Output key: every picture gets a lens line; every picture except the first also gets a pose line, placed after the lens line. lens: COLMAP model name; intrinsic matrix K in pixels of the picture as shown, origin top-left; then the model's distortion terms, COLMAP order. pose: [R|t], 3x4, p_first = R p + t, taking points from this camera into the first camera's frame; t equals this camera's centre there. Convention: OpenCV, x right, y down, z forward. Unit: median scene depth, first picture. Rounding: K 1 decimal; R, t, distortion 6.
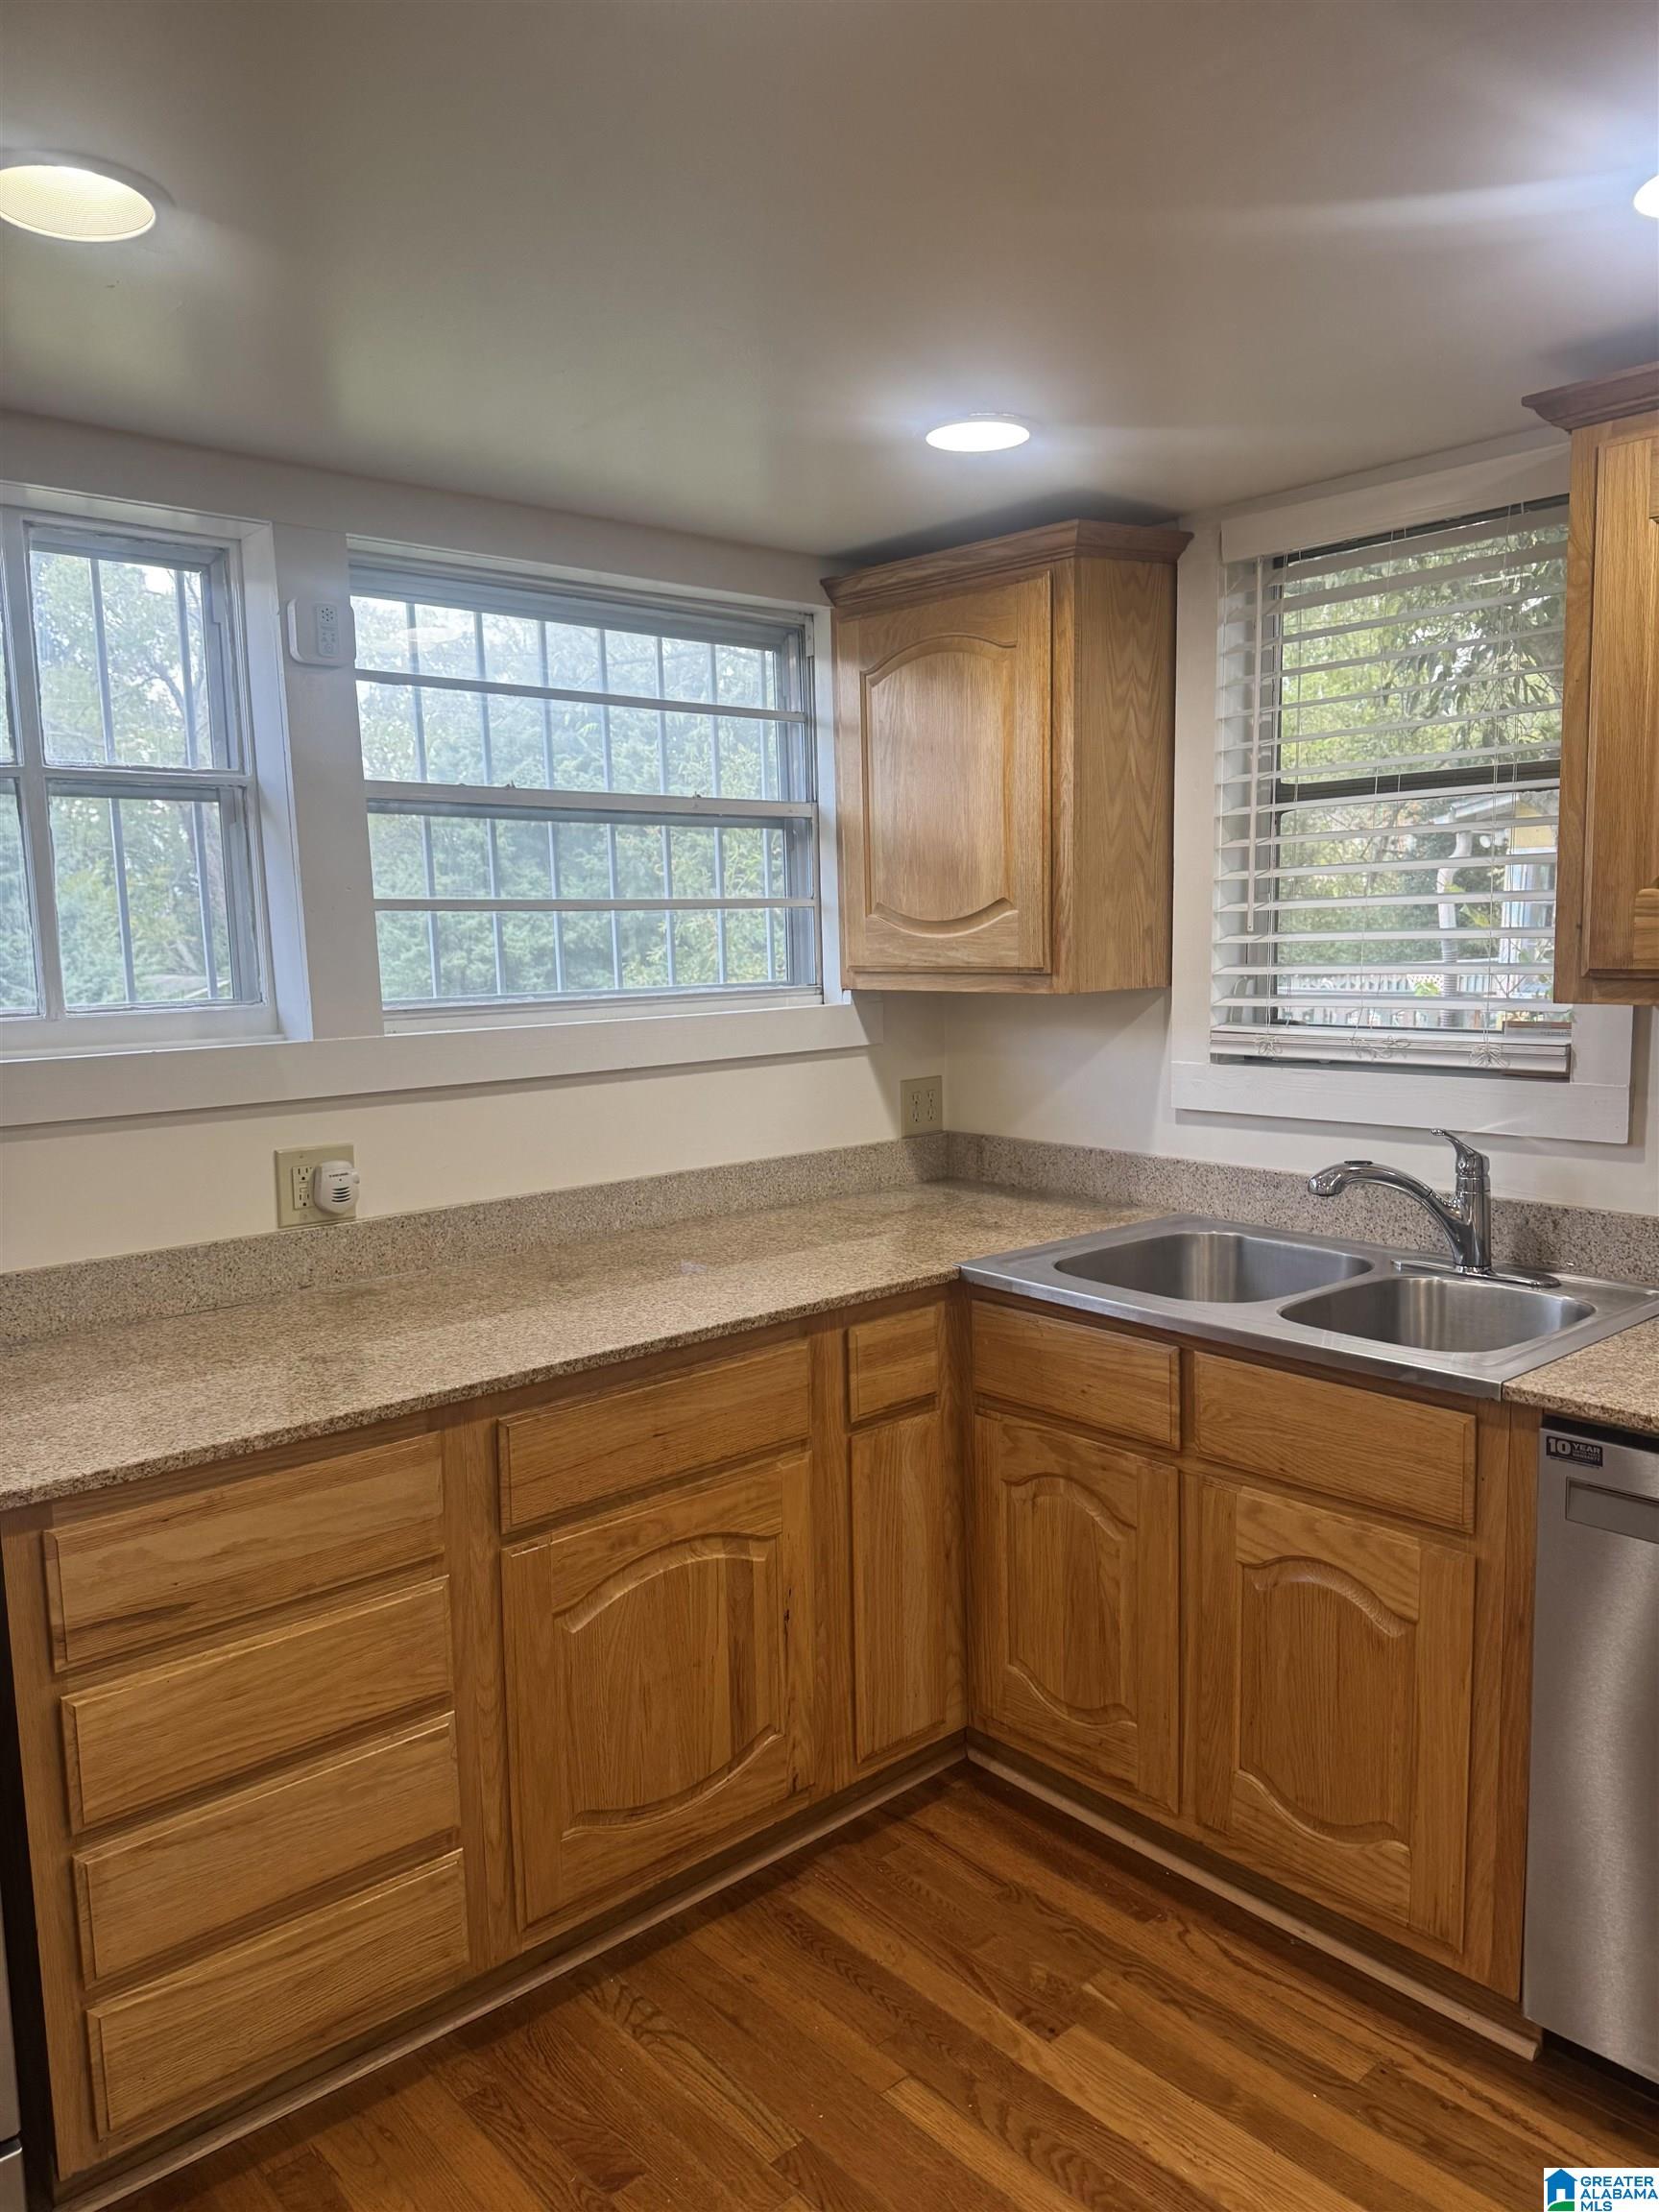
lens RADIAL K [[1554.4, 0, 834.8], [0, 1554.4, 1103.1], [0, 0, 1]] dist [0.066895, -0.094605]
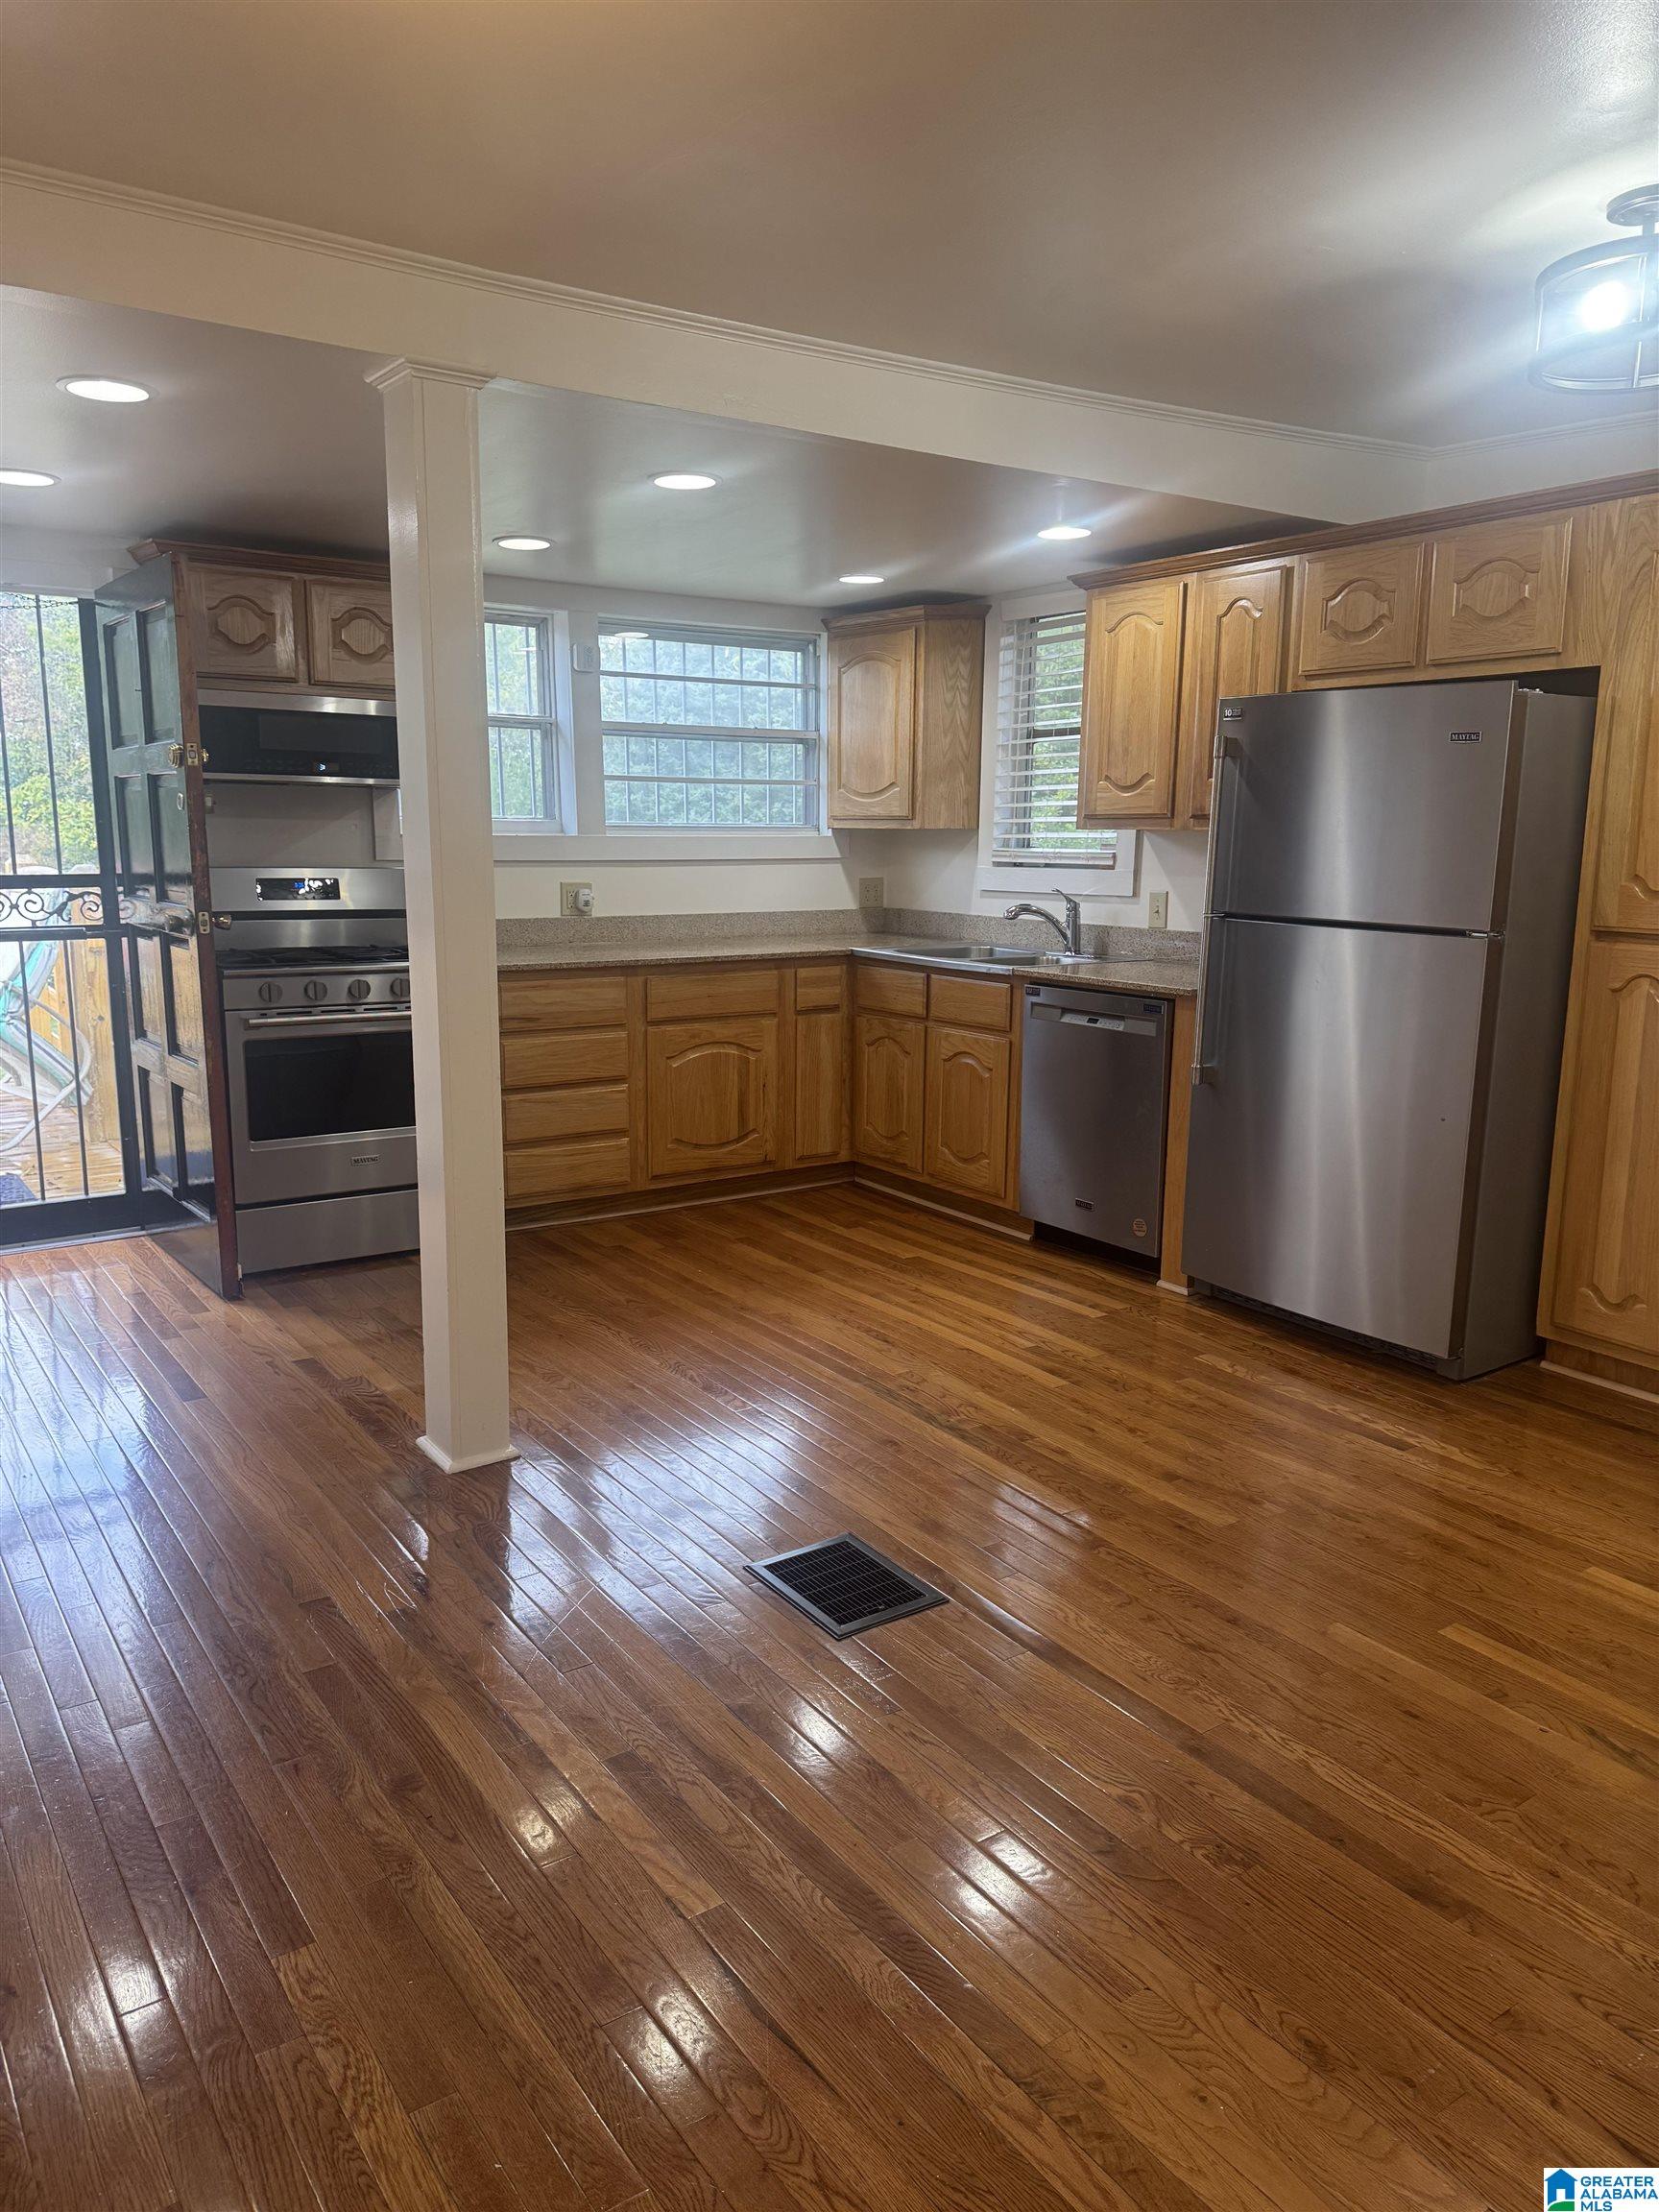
lens RADIAL K [[1554.4, 0, 806.9], [0, 1554.4, 1143.1], [0, 0, 1]] dist [0.066895, -0.094605]
pose [[0.990385, 0.054521, -0.127142, 0.337132], [-0.043181, 0.994977, 0.090309, 0.196846], [0.131427, -0.083950, 0.987765, -1.331243]]
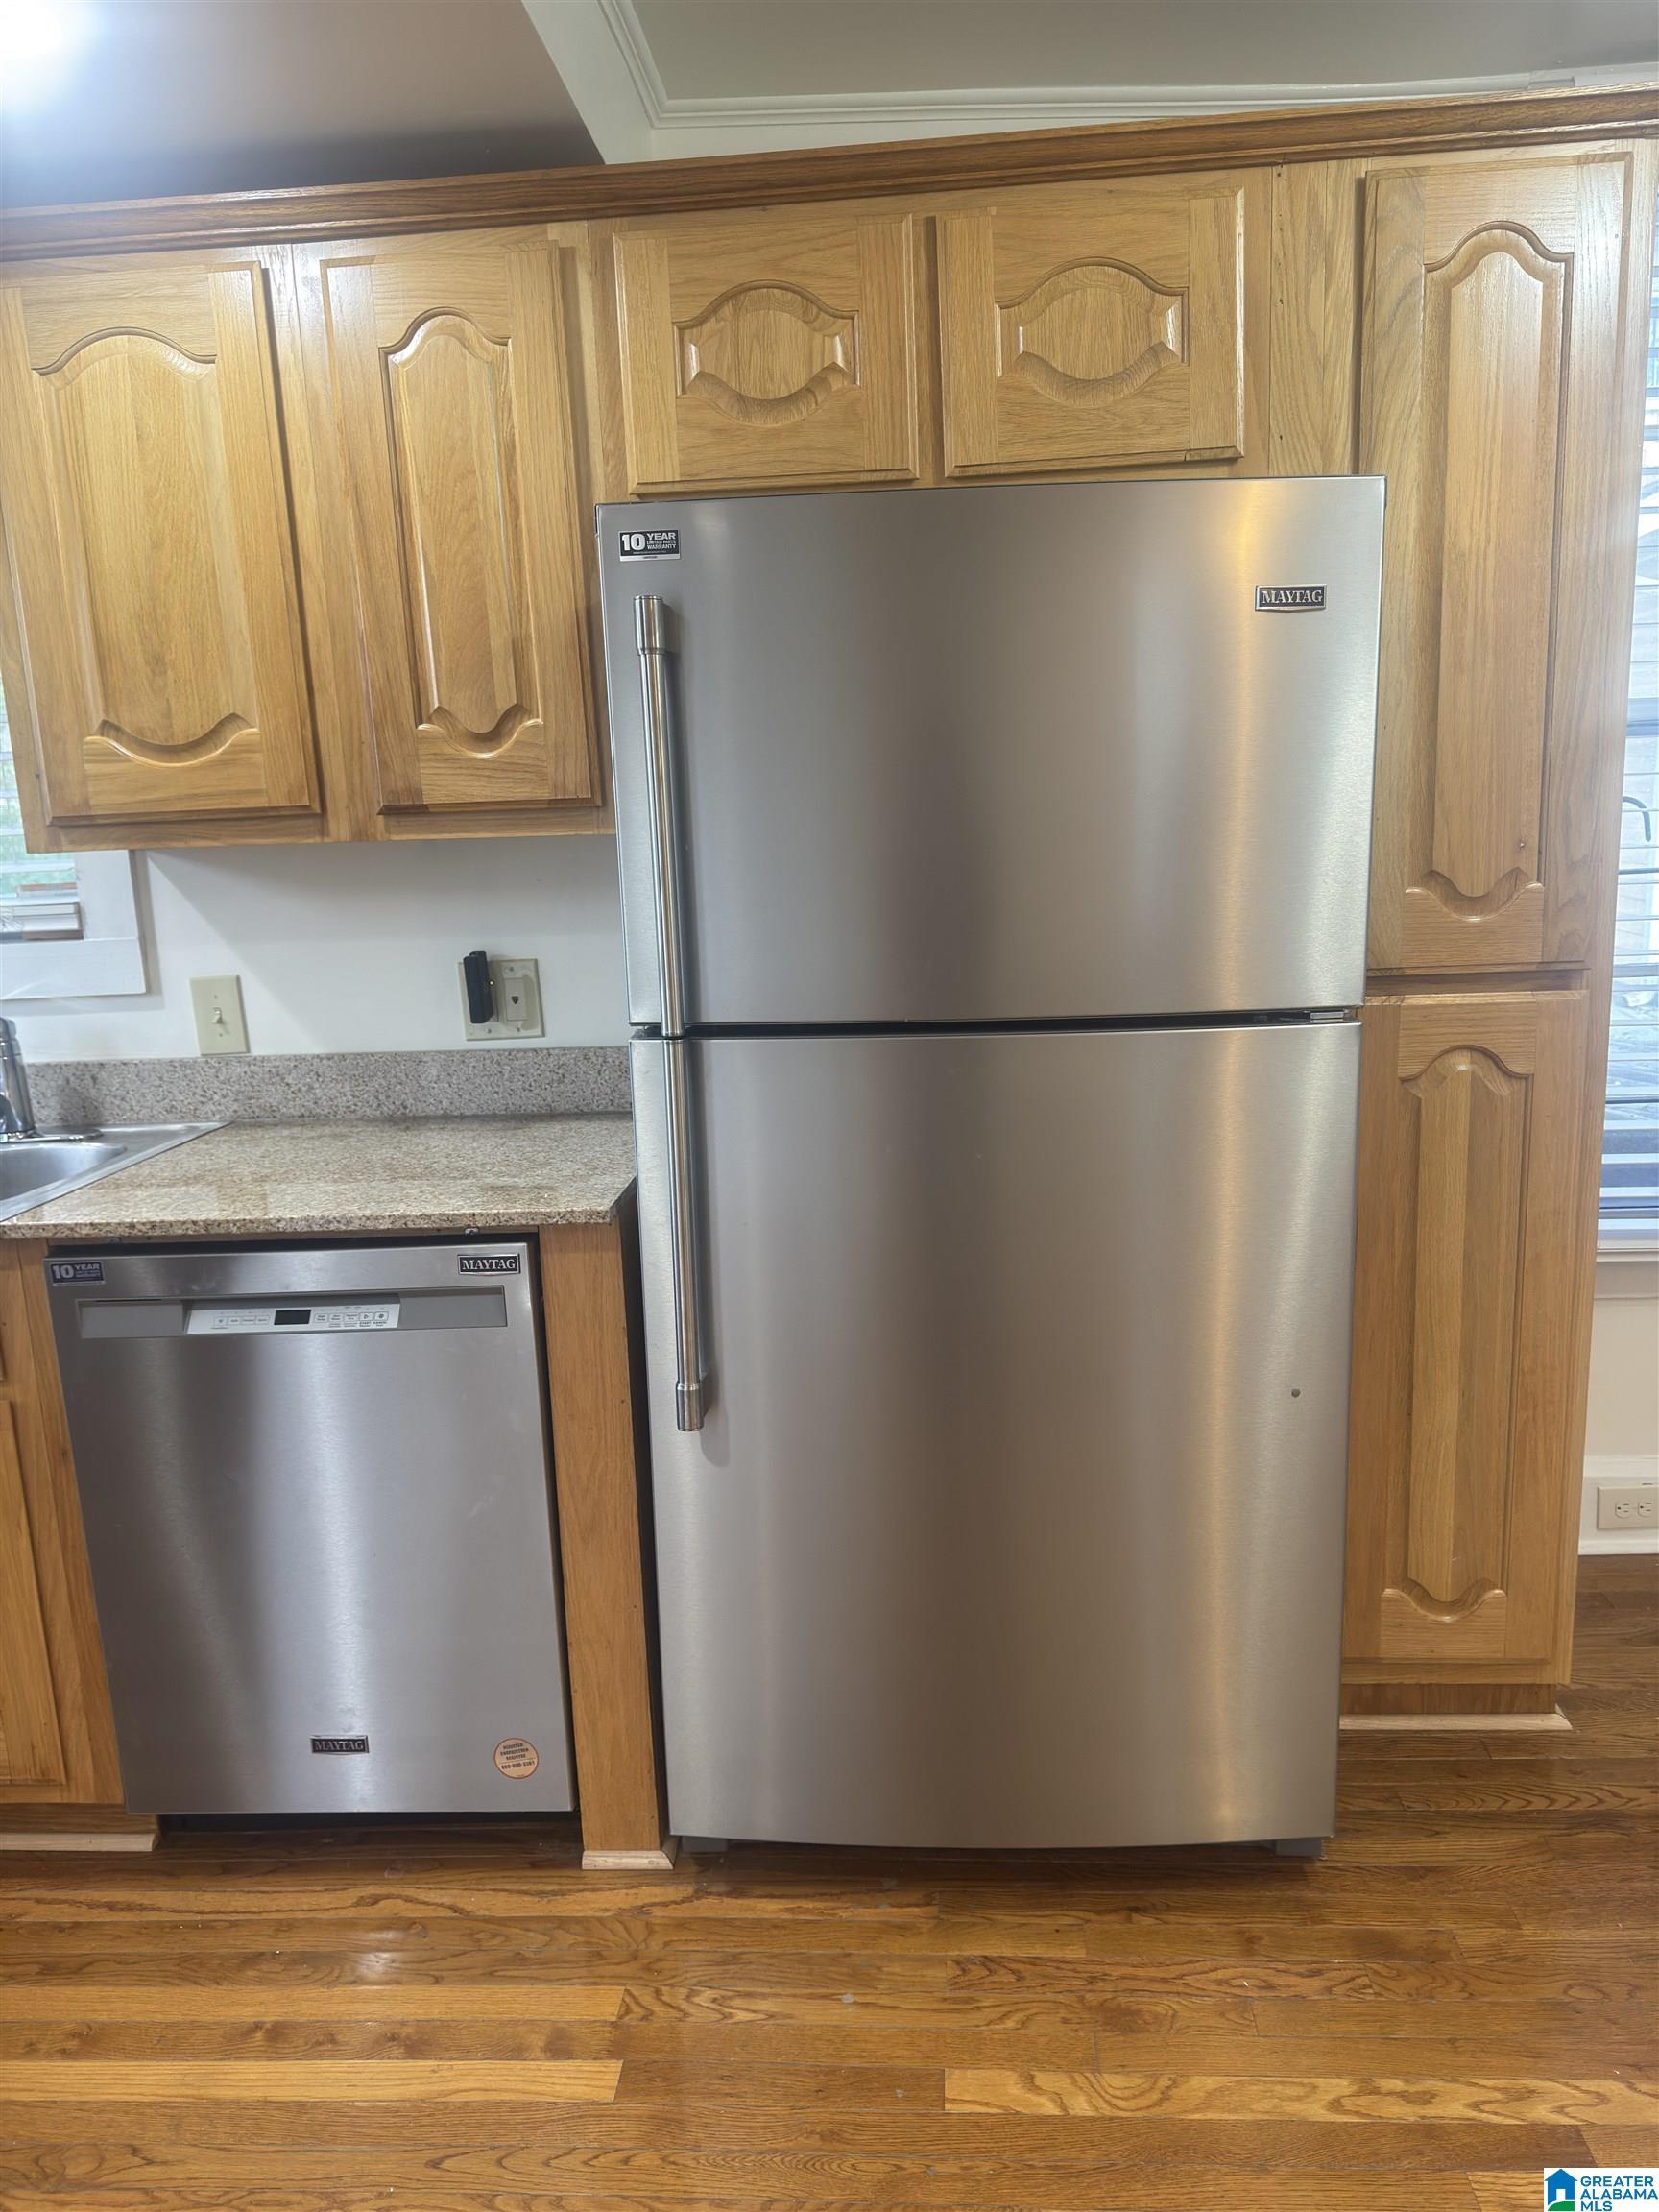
lens RADIAL K [[1554.4, 0, 834.8], [0, 1554.4, 1115.7], [0, 0, 1]] dist [0.066895, -0.094605]
pose [[0.714218, -0.142921, 0.685176, 0.099166], [0.106561, 0.989722, 0.095368, 0.055306], [-0.691764, 0.004900, 0.722107, -0.079080]]
